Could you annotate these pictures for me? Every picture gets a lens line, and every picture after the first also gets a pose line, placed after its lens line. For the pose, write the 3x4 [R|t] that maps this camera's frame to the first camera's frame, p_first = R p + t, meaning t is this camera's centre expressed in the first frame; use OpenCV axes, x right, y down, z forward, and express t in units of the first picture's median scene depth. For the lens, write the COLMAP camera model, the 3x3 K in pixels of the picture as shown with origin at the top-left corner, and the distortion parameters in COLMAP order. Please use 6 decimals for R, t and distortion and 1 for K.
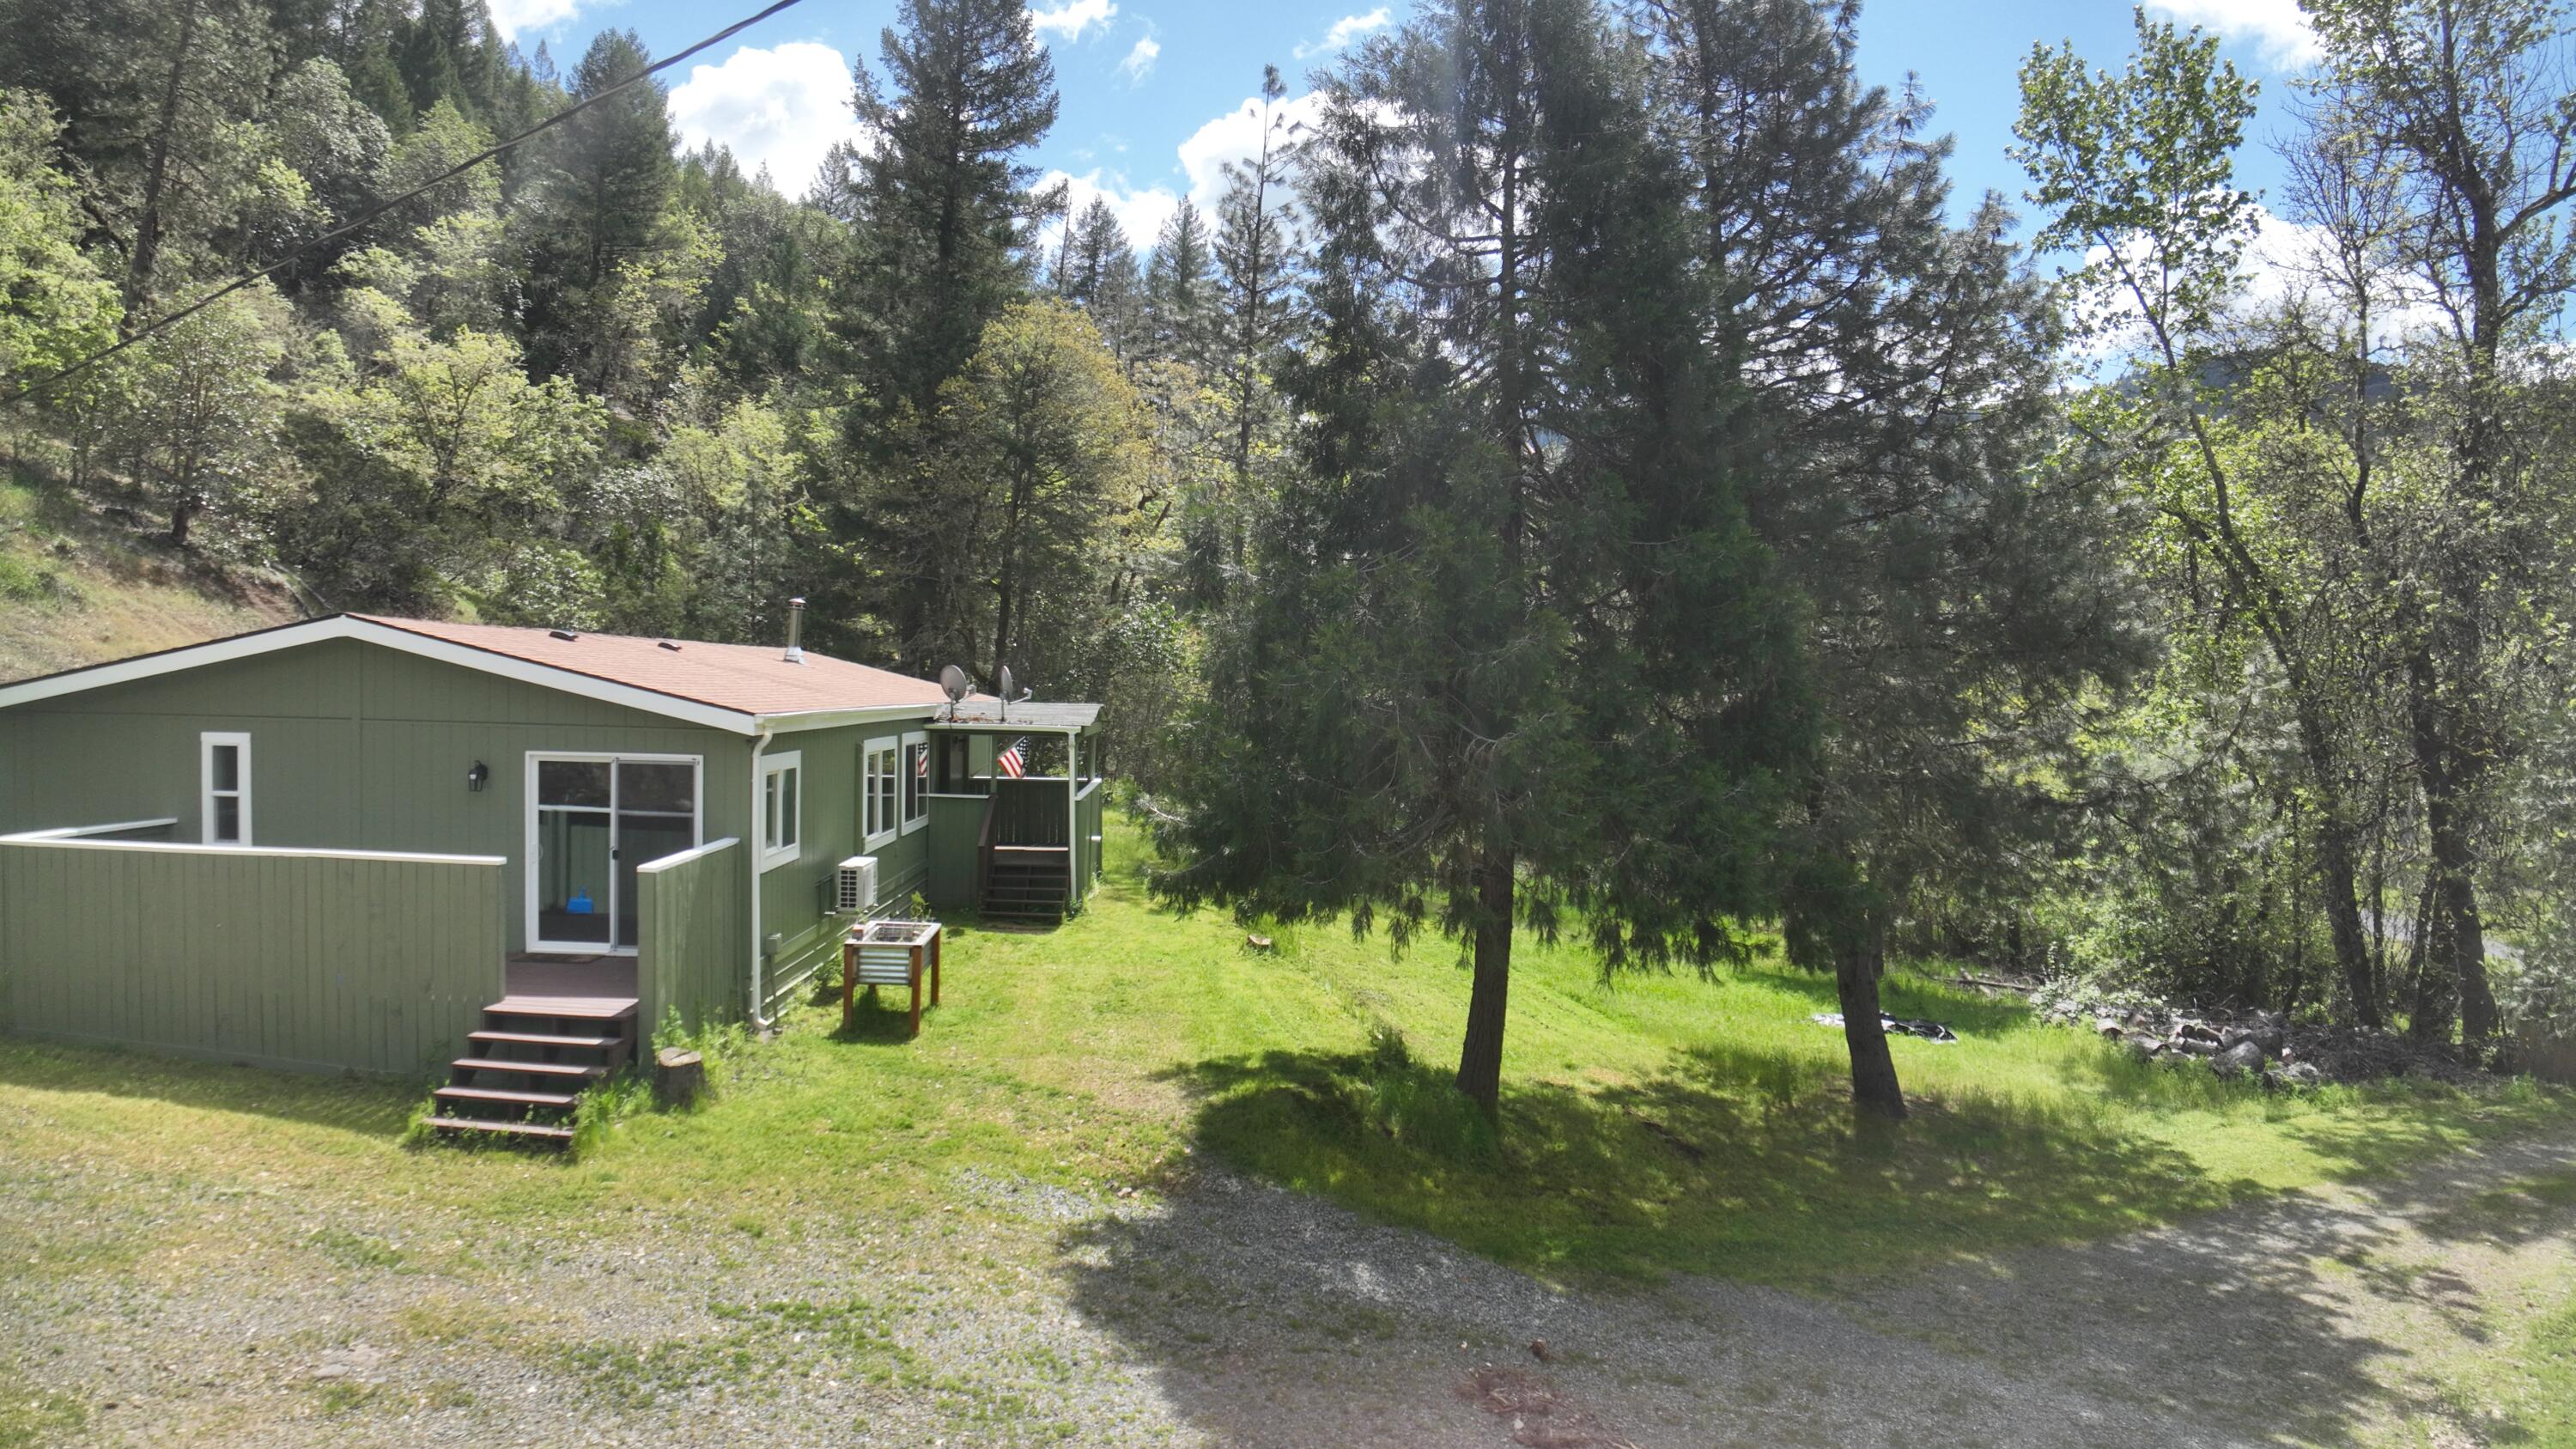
lens RADIAL K [[1539.1, 0, 1268.3], [0, 1539.1, 701.5], [0, 0, 1]] dist [-0.120621, 0.020935]
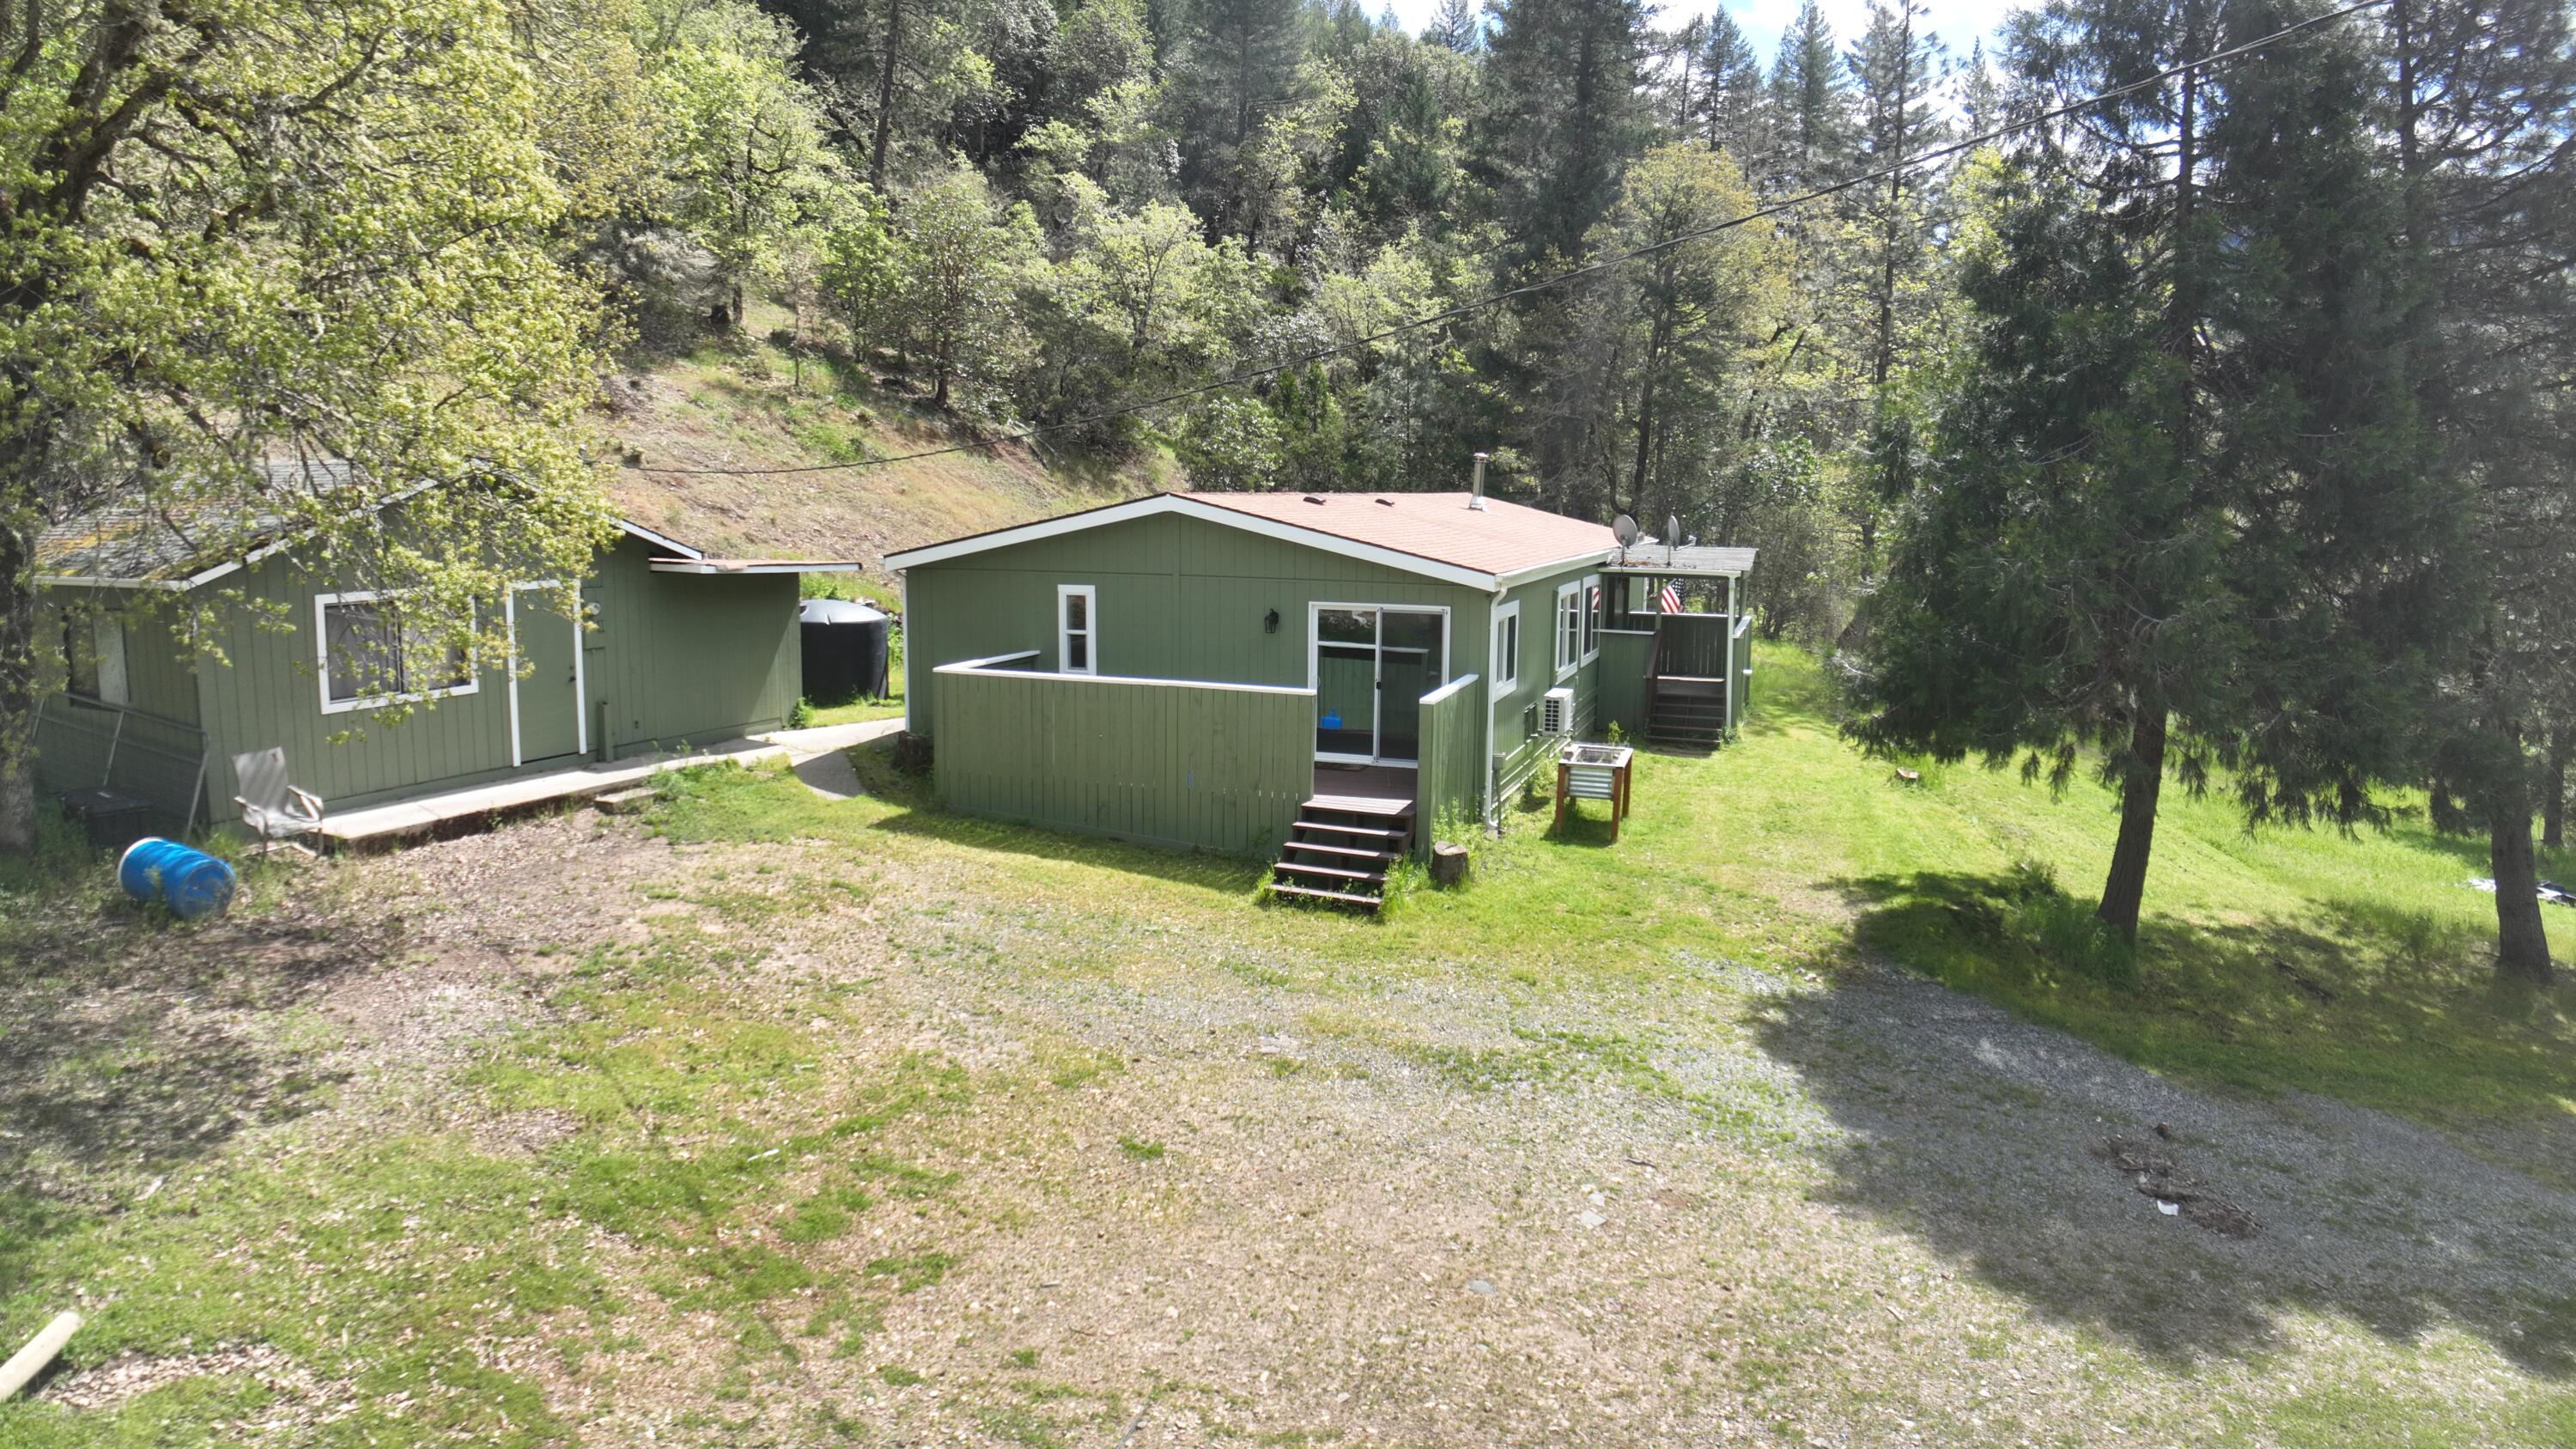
lens RADIAL K [[1539.1, 0, 1282.8], [0, 1539.1, 716.8], [0, 0, 1]] dist [-0.120621, 0.020935]
pose [[0.931033, 0.041972, -0.362513, -0.043730], [0.006593, 0.991268, 0.131701, -0.038830], [0.364875, -0.125008, 0.922626, -0.200334]]
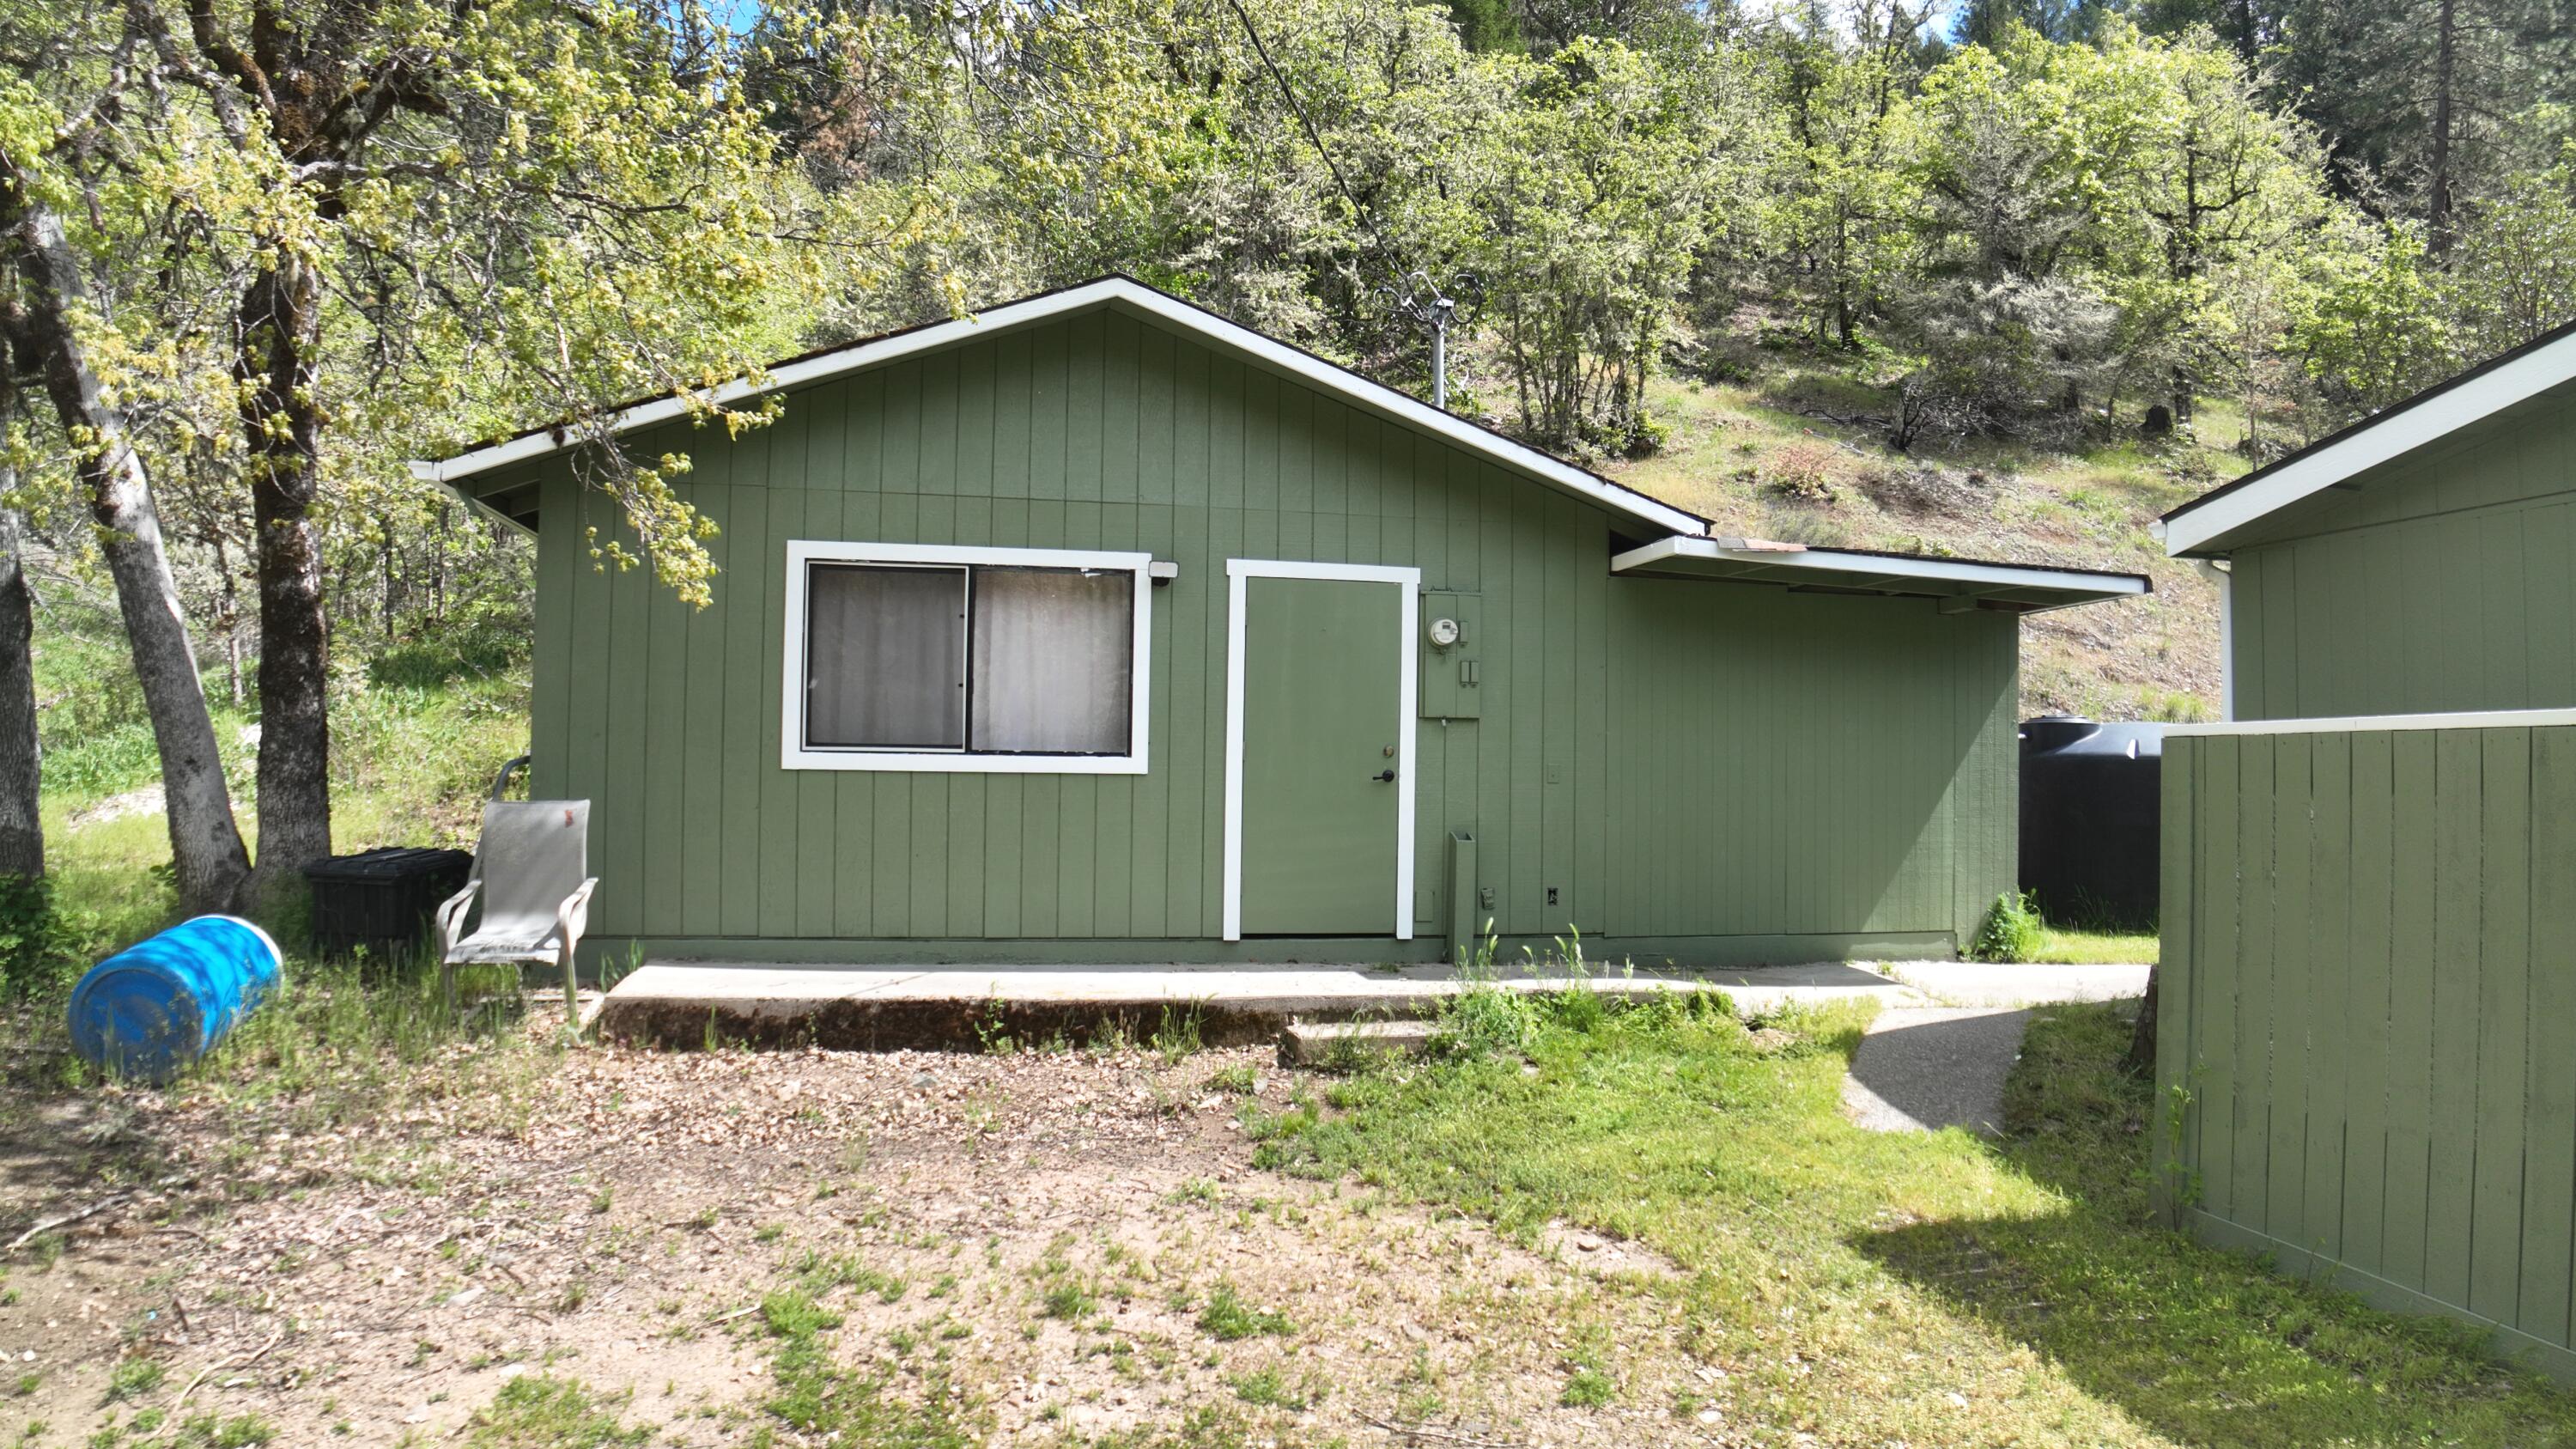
lens RADIAL K [[1539.1, 0, 1272.5], [0, 1539.1, 721.2], [0, 0, 1]] dist [-0.120621, 0.020935]
pose [[0.215260, -0.058265, -0.974817, -0.448167], [-0.011393, 0.998001, -0.062167, 0.099415], [0.976490, 0.024489, 0.214166, 0.526358]]
